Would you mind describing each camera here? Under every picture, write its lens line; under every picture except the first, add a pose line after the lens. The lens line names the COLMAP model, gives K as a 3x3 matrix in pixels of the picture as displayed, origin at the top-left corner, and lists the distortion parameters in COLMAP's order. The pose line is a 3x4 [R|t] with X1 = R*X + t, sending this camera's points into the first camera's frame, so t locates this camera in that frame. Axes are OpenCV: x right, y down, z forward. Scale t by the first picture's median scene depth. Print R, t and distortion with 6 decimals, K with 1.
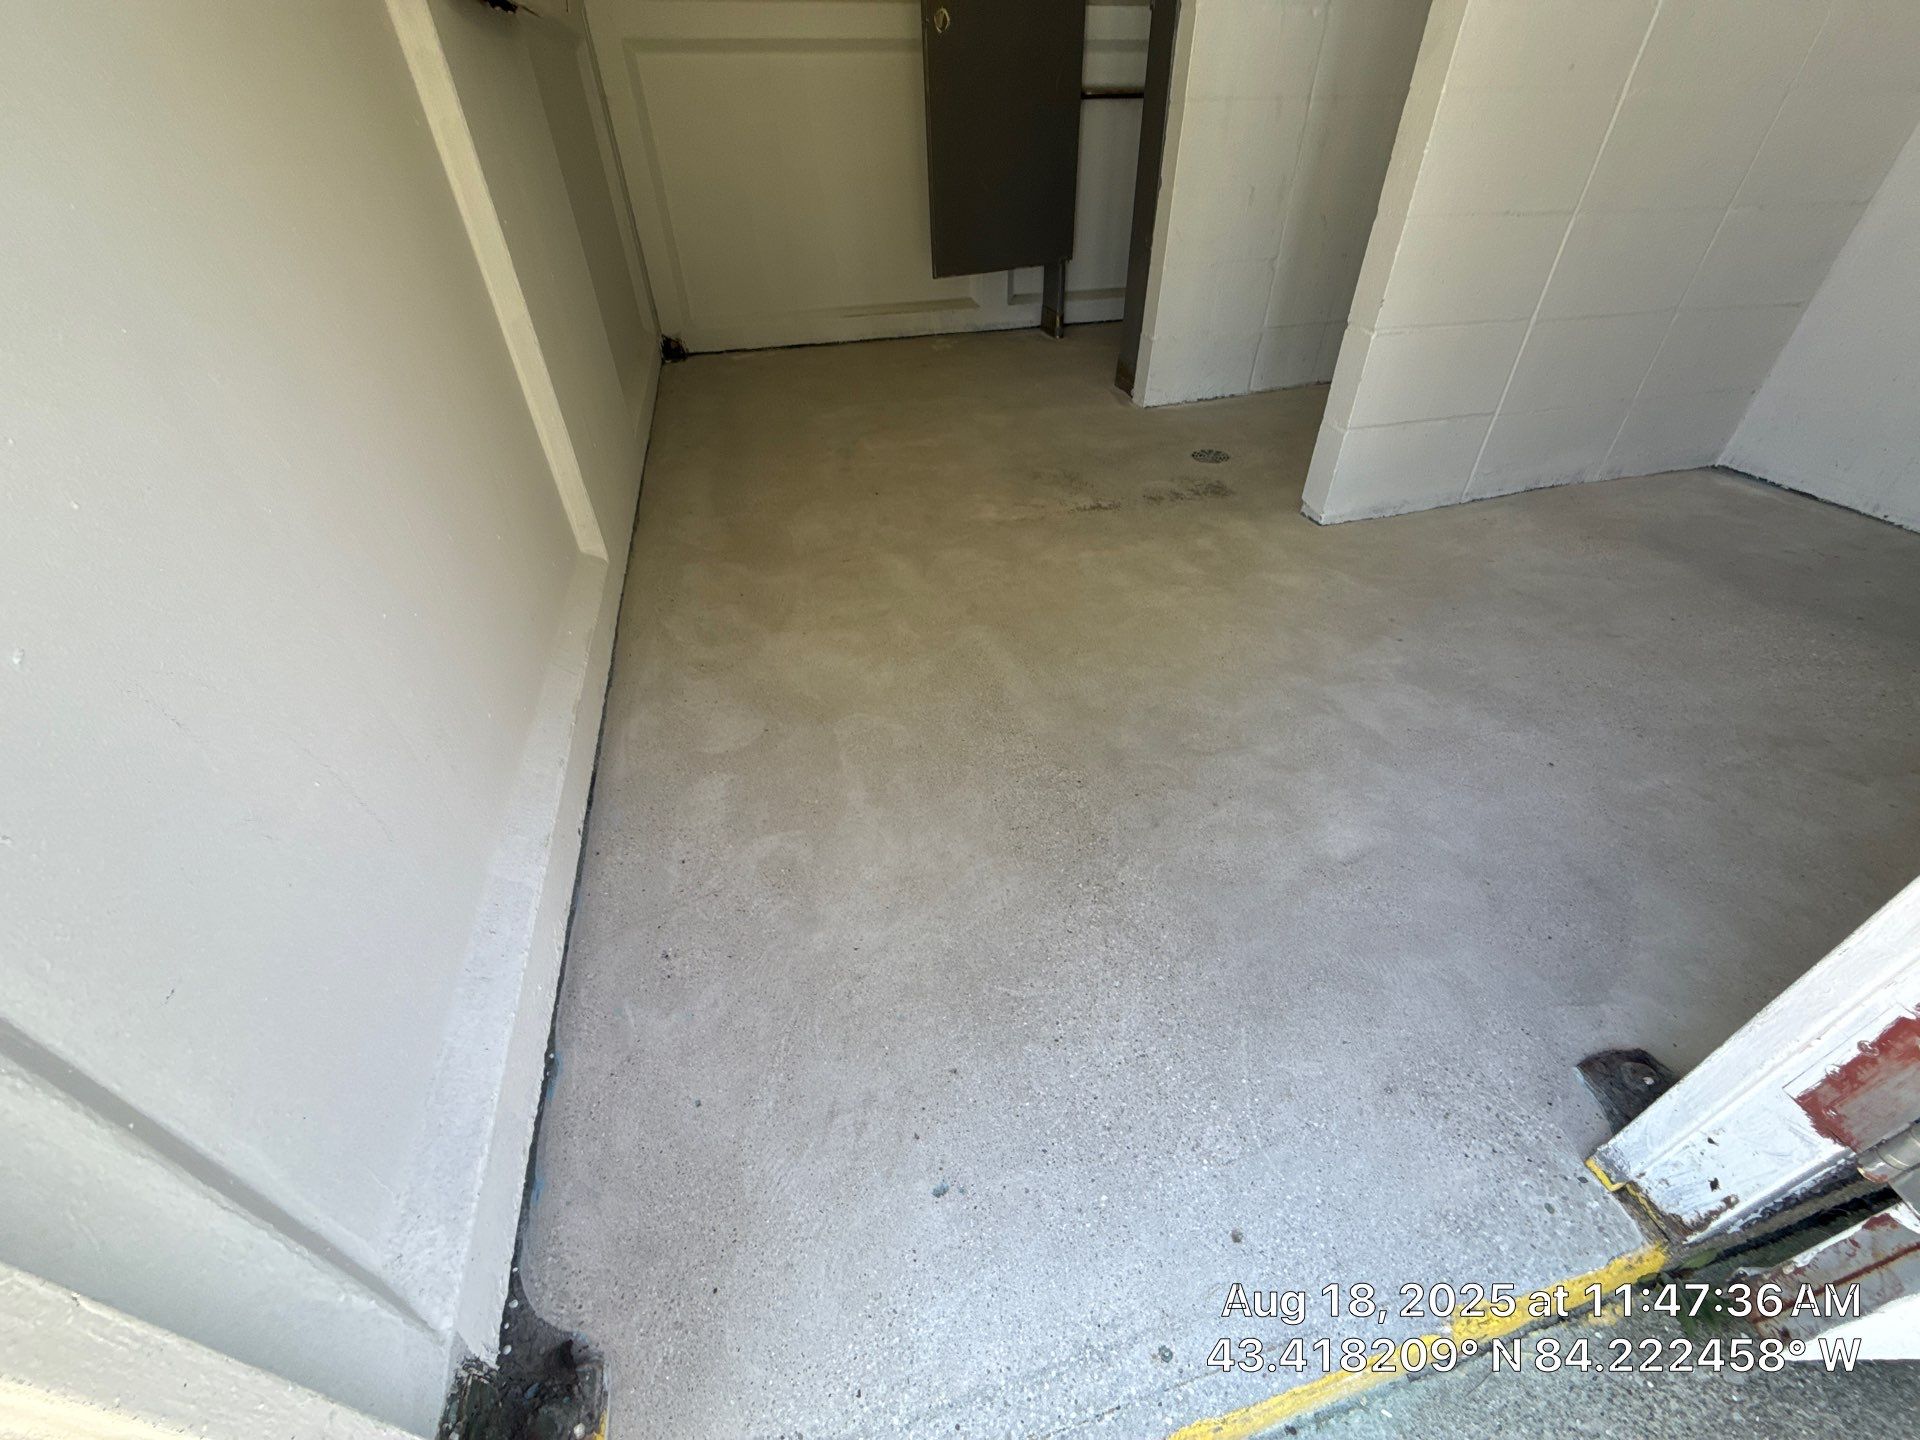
lens RADIAL K [[766.1, 0, 957.9], [0, 766.1, 723.4], [0, 0, 1]] dist [-0.001144, 0.000507]
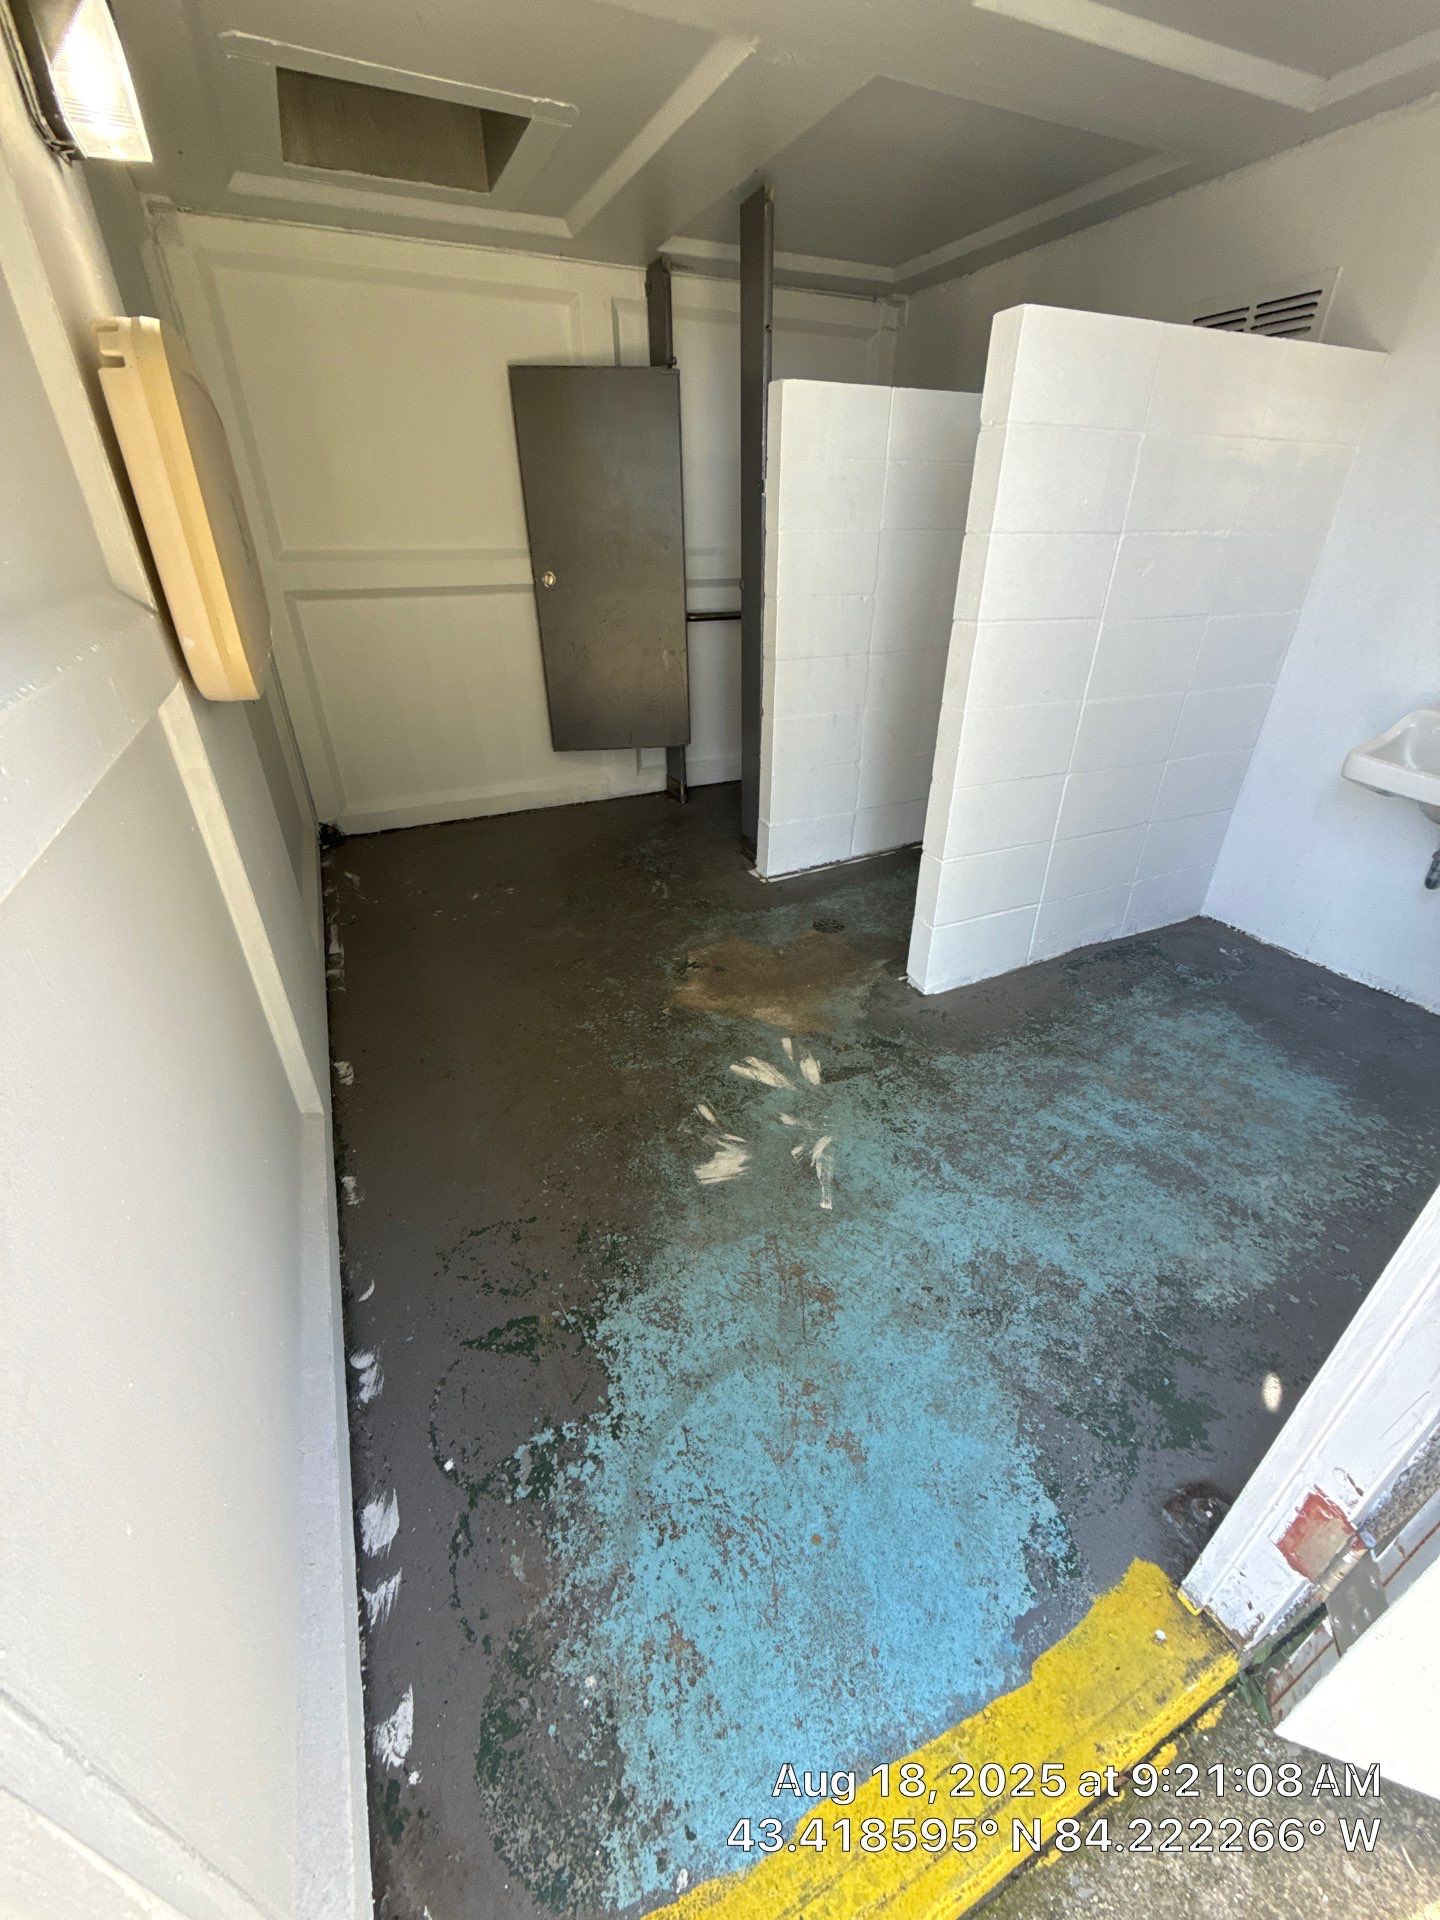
lens RADIAL K [[766.1, 0, 716.1], [0, 766.1, 964.6], [0, 0, 1]] dist [-0.001144, 0.000507]
pose [[0.983360, -0.078117, 0.164017, -0.064775], [0.102587, 0.983882, -0.146465, -0.202391], [-0.149932, 0.160854, 0.975524, -0.192775]]
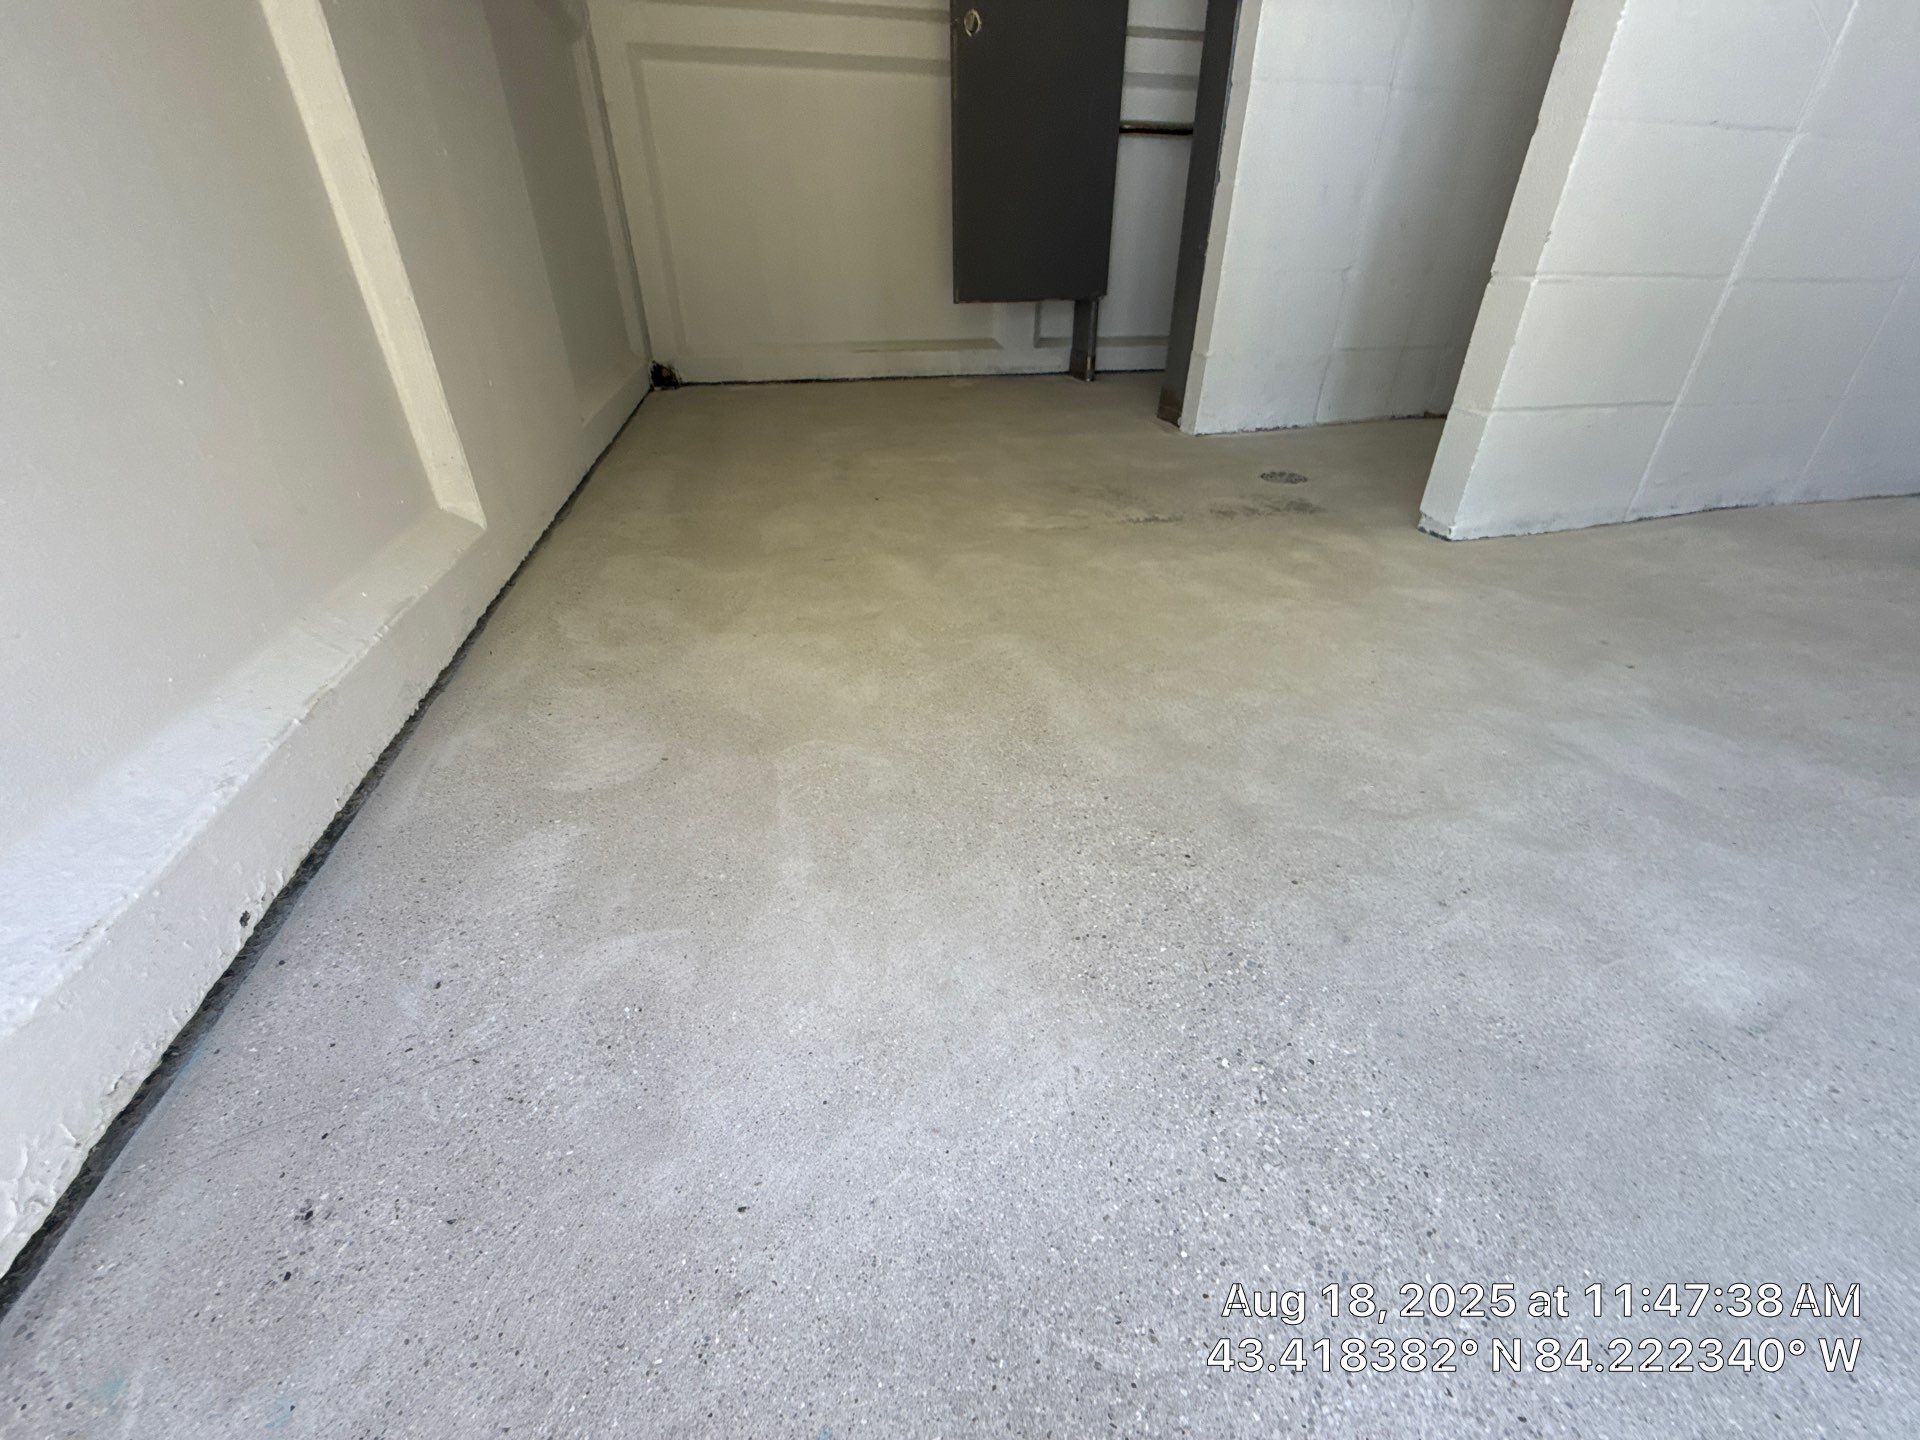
lens RADIAL K [[766.1, 0, 958.7], [0, 766.1, 721.7], [0, 0, 1]] dist [-0.001144, 0.000507]
pose [[0.999549, 0.028342, -0.009946, -0.007282], [-0.029378, 0.991436, -0.127244, 0.041790], [0.006255, 0.127478, 0.991822, 0.323534]]
